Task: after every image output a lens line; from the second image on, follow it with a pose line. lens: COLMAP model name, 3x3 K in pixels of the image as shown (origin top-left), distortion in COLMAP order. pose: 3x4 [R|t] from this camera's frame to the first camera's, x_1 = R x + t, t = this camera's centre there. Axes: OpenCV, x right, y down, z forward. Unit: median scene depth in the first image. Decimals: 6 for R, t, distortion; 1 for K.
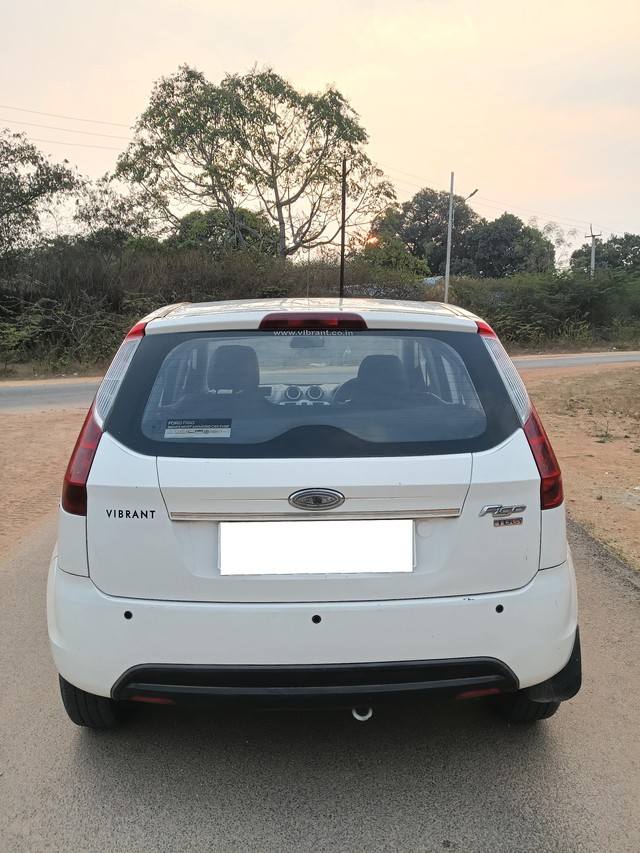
lens RADIAL K [[707.6, 0, 322.3], [0, 707.6, 425.6], [0, 0, 1]] dist [0.030530, -0.075235]
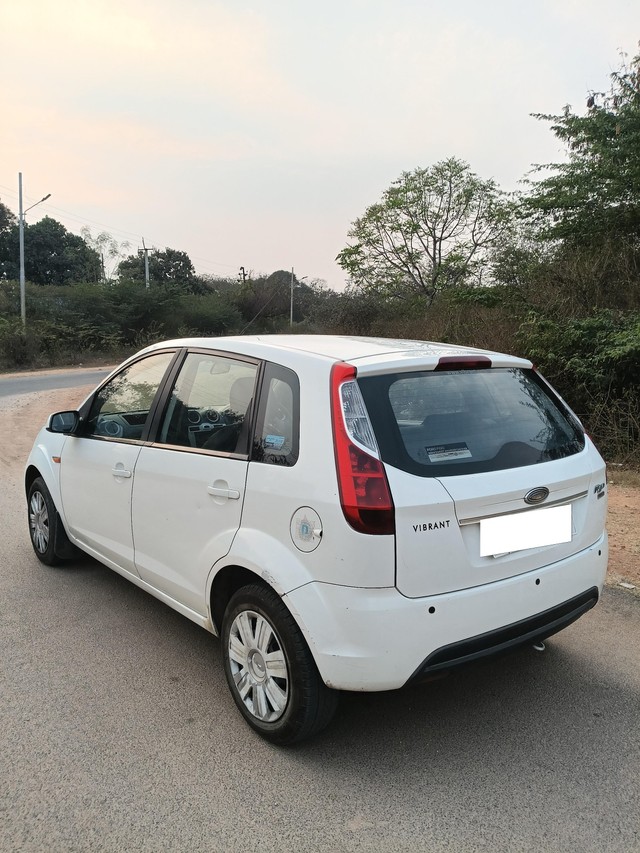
lens RADIAL K [[707.6, 0, 324.5], [0, 707.6, 426.1], [0, 0, 1]] dist [0.030530, -0.075235]
pose [[0.807164, -0.066253, 0.586598, -0.987757], [0.071606, 0.997333, 0.014113, -0.068462], [-0.585968, 0.030613, 0.809755, 0.100316]]
